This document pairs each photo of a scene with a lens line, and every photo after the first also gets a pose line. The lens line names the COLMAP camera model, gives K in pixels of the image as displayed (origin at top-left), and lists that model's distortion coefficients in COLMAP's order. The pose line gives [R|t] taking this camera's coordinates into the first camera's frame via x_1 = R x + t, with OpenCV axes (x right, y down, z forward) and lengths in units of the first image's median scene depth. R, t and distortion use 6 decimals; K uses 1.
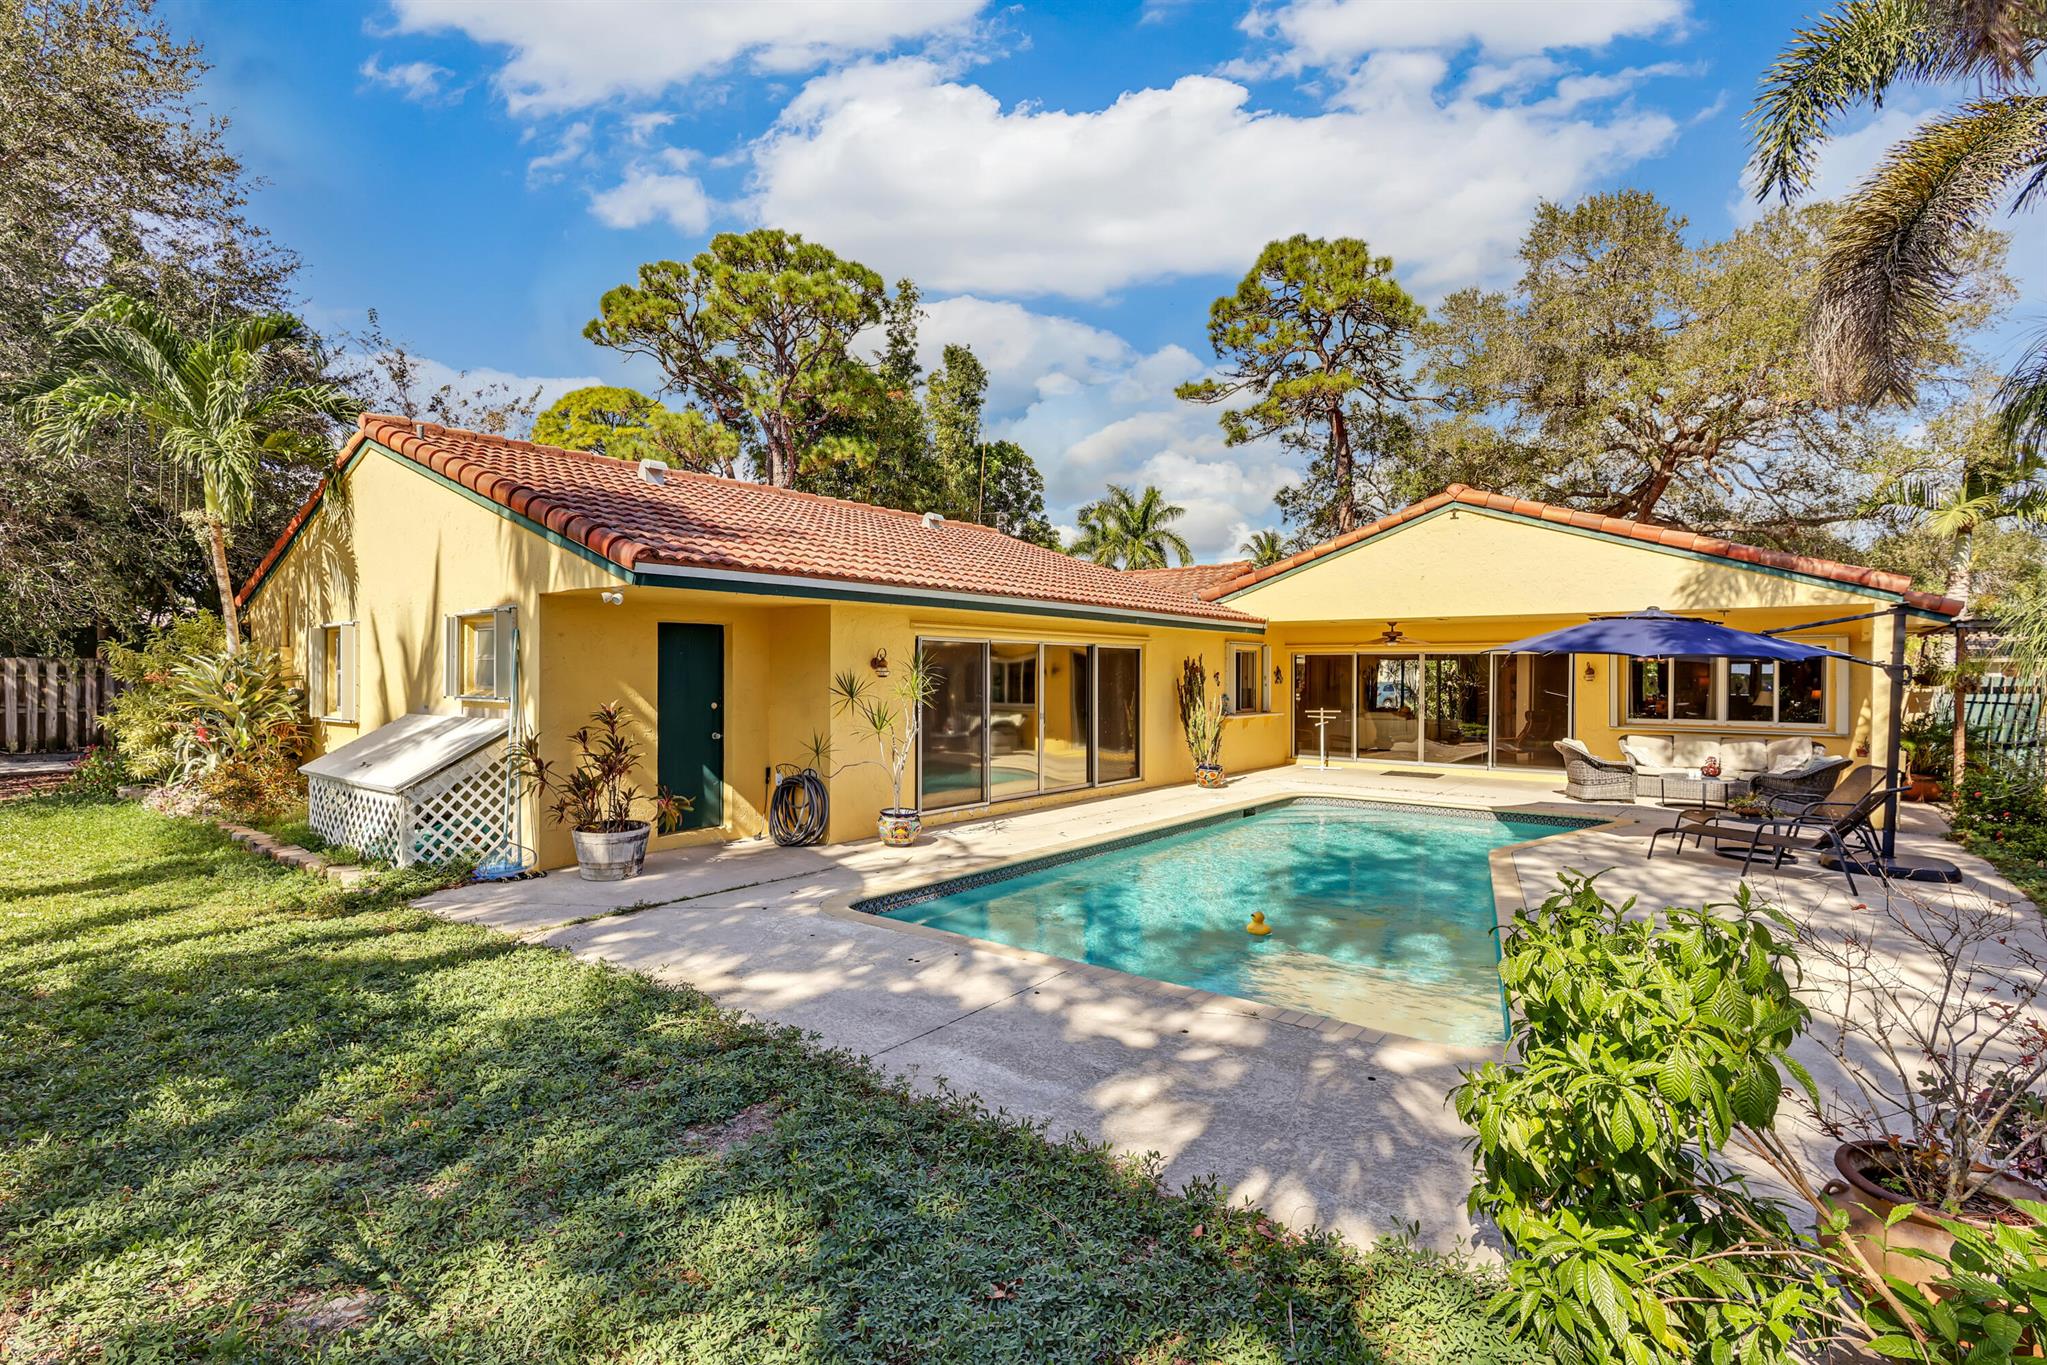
lens RADIAL K [[979.0, 0, 1025.7], [0, 979.0, 664.0], [0, 0, 1]] dist [0.002657, 0.000344]
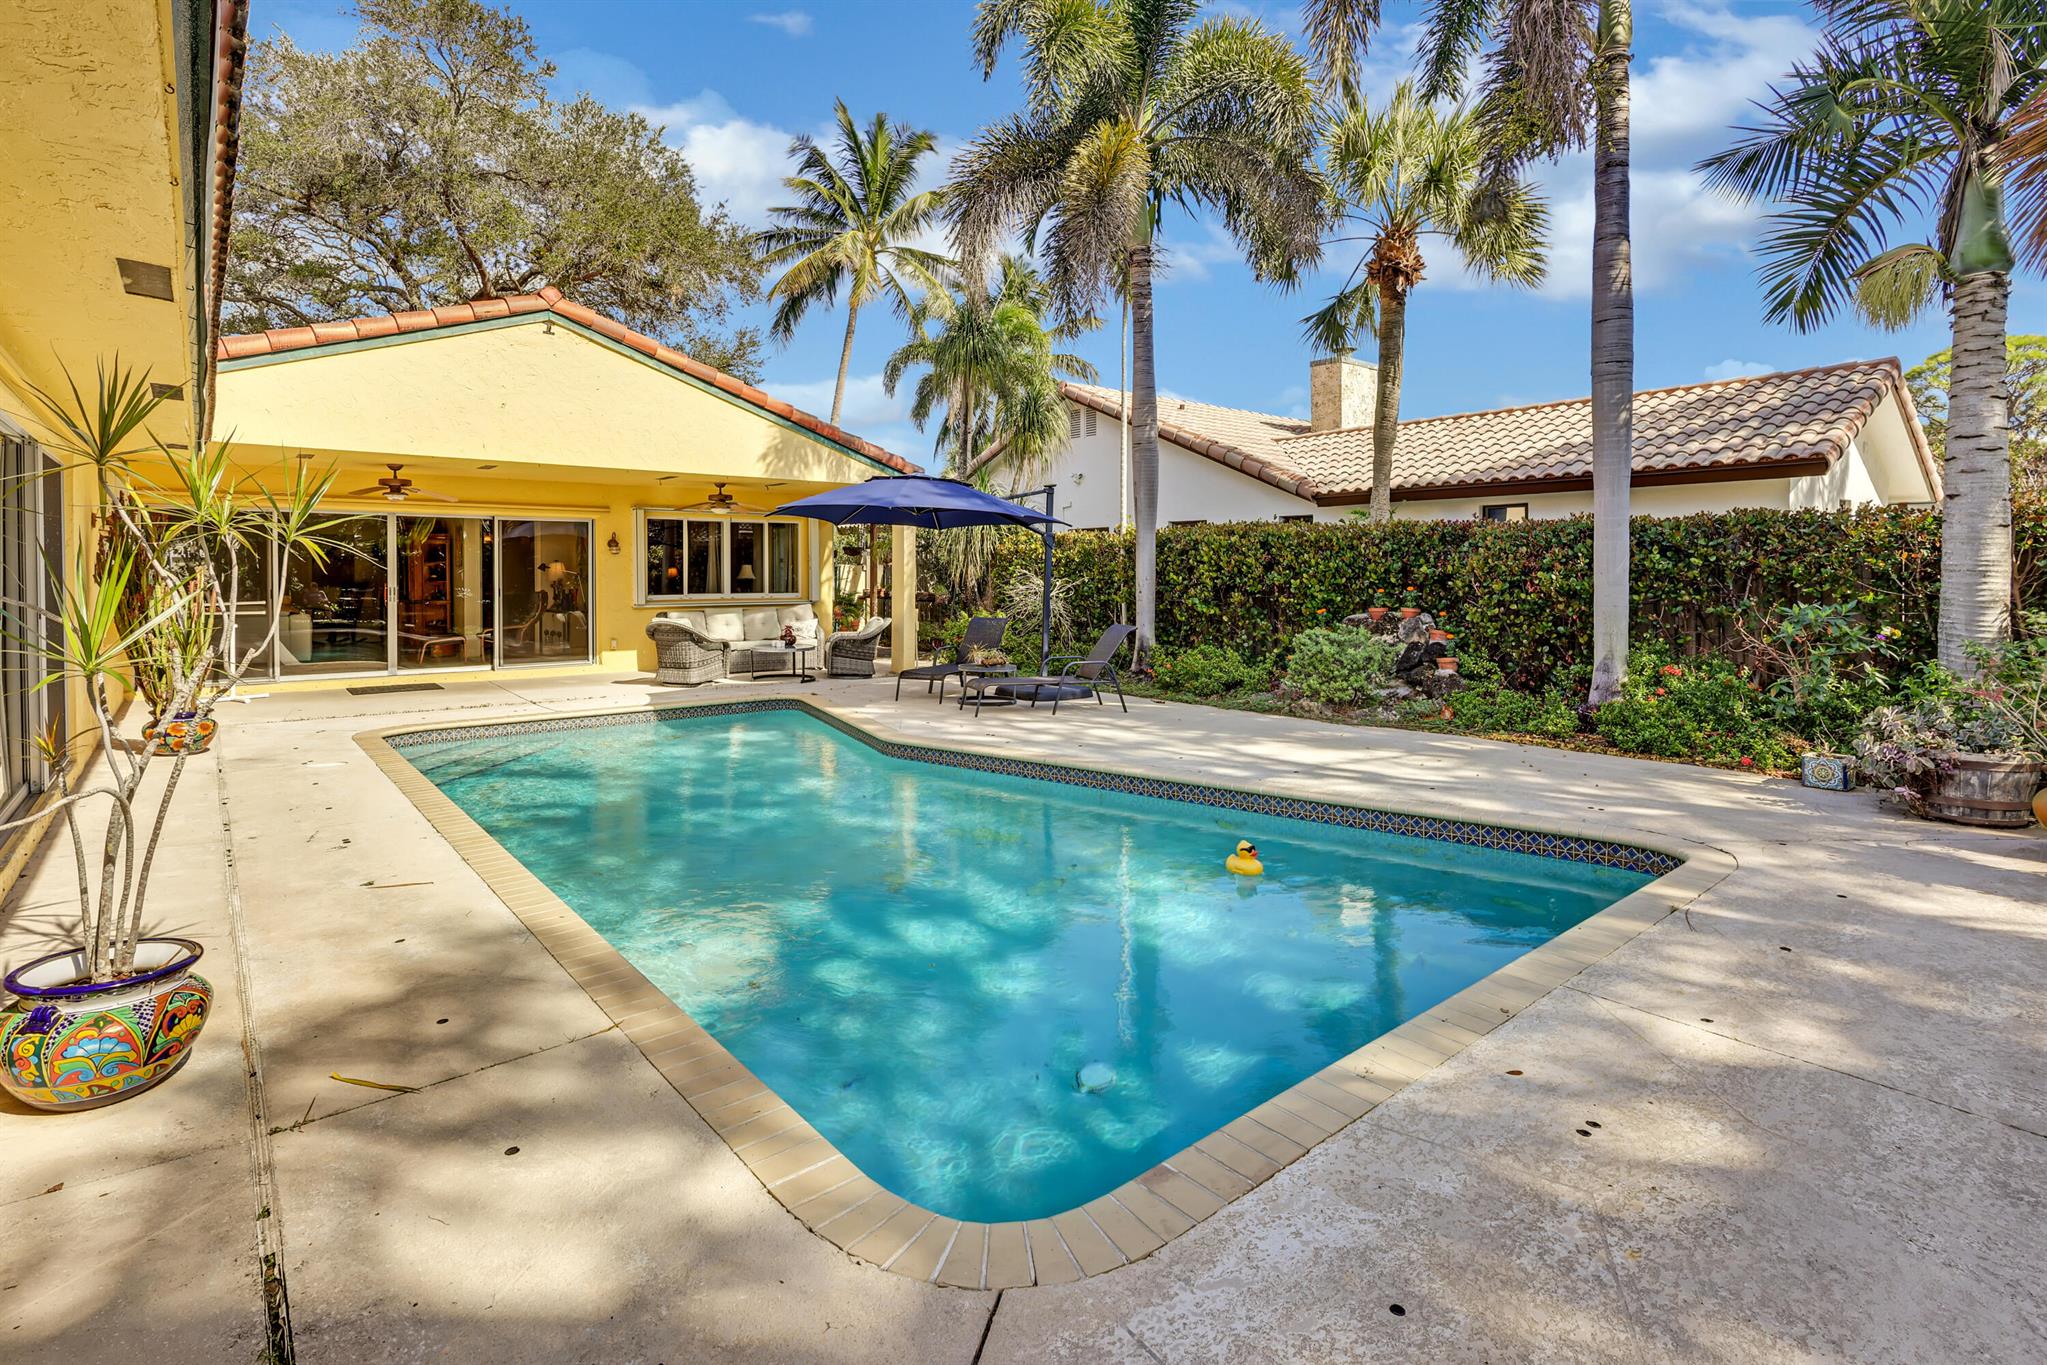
lens RADIAL K [[979.0, 0, 1116.6], [0, 979.0, 581.9], [0, 0, 1]] dist [0.002657, 0.000344]
pose [[0.194110, -0.021126, 0.980752, -0.174387], [-0.006241, 0.999721, 0.022769, 0.017407], [-0.980960, -0.010541, 0.193924, 0.344861]]
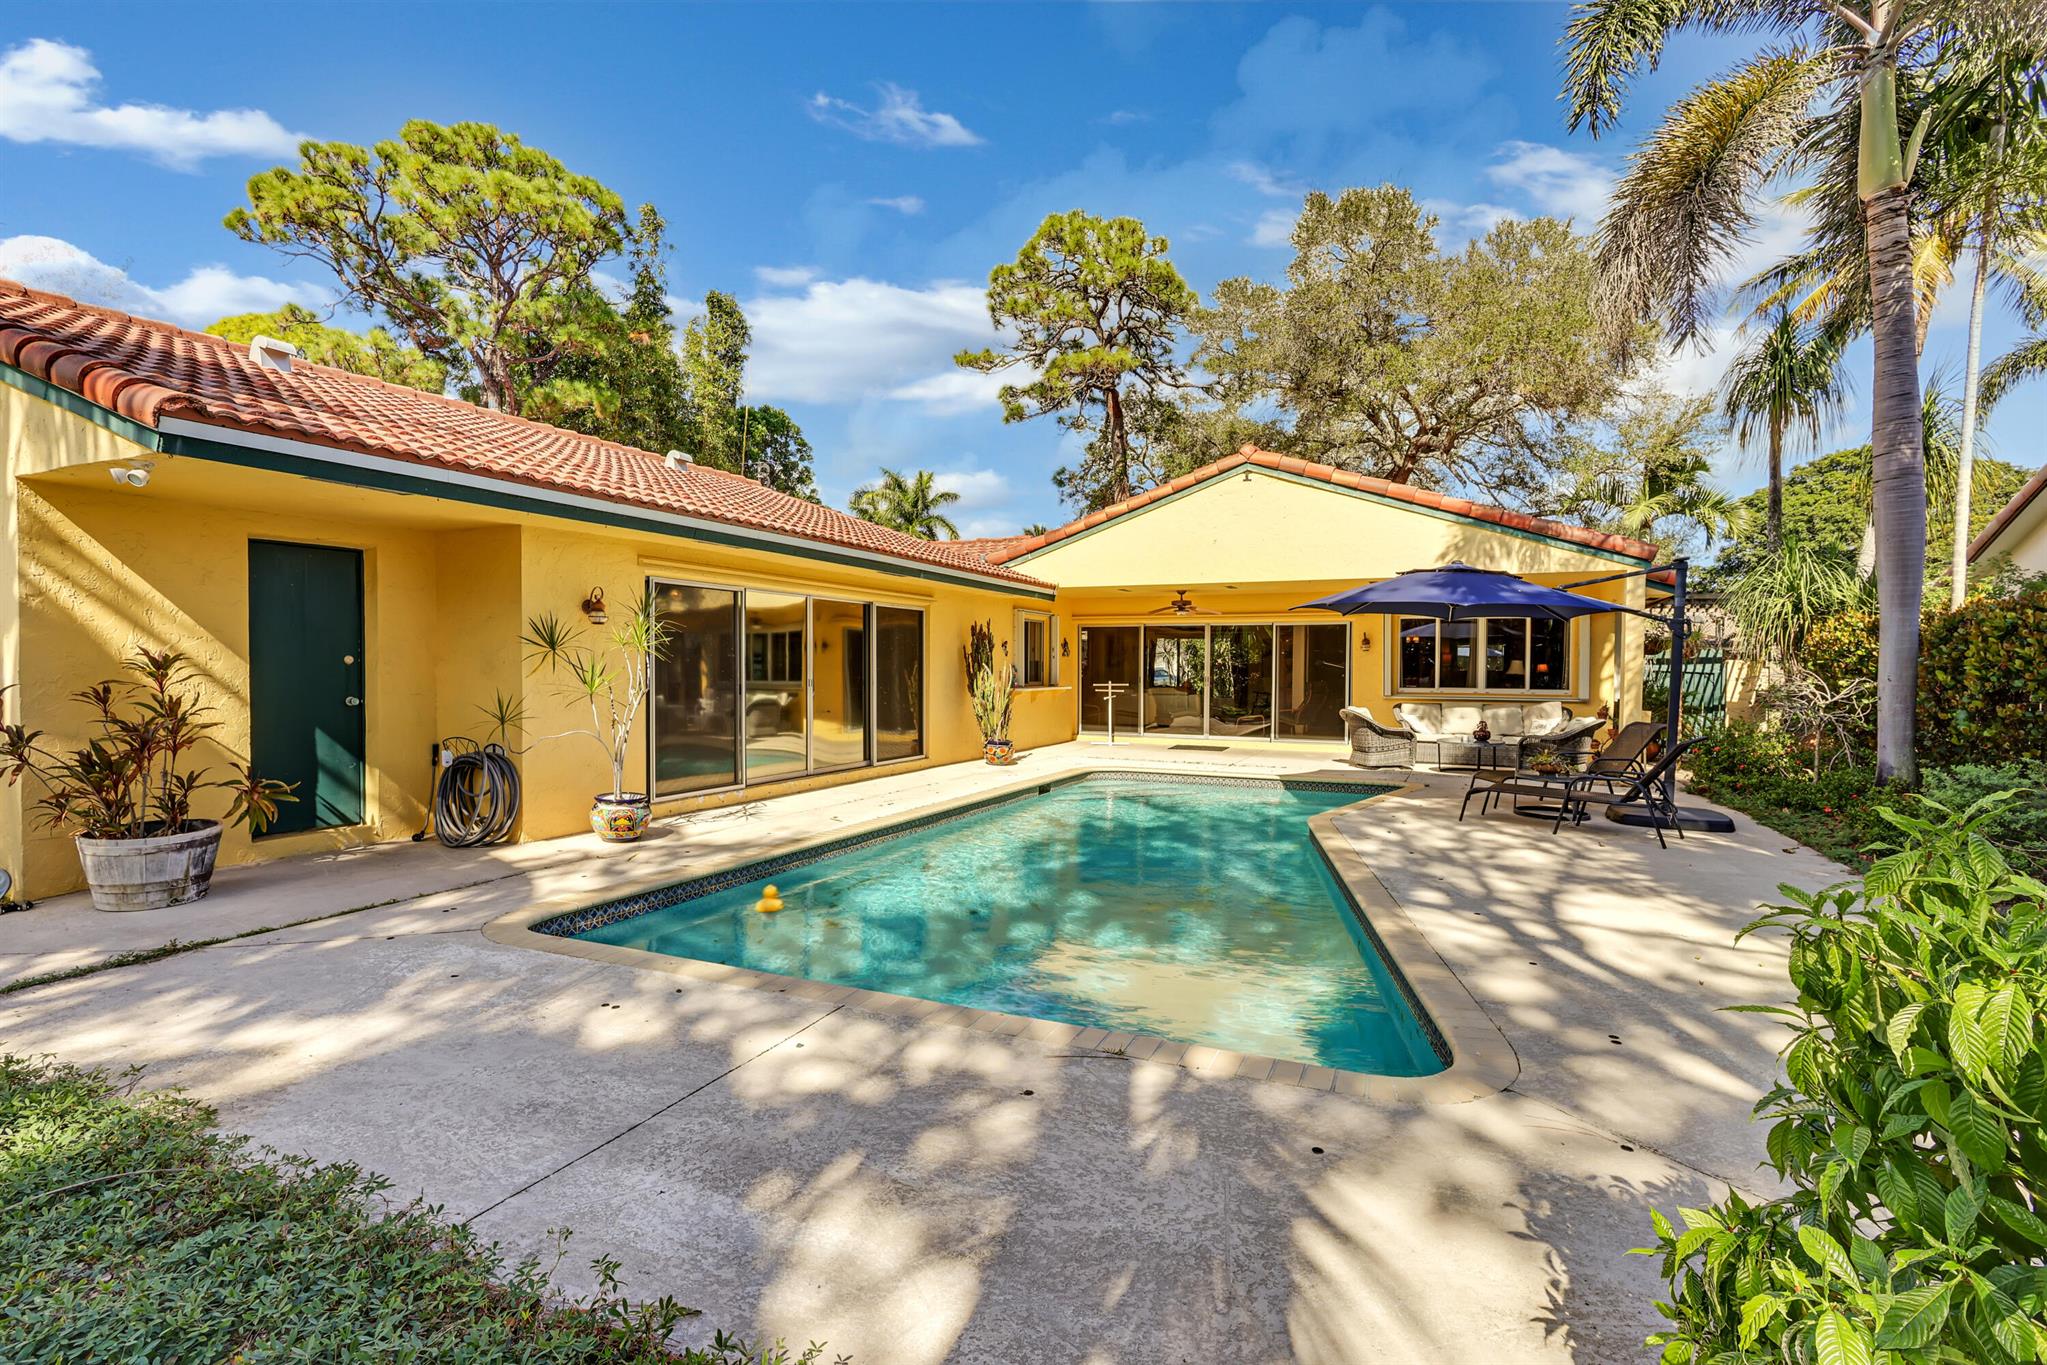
lens RADIAL K [[979.0, 0, 1026.2], [0, 979.0, 670.2], [0, 0, 1]] dist [0.002657, 0.000344]
pose [[0.973173, -0.002384, 0.230064, 0.002351], [-0.001287, 0.999874, 0.015807, 0.019044], [-0.230072, -0.015679, 0.973047, 0.086804]]
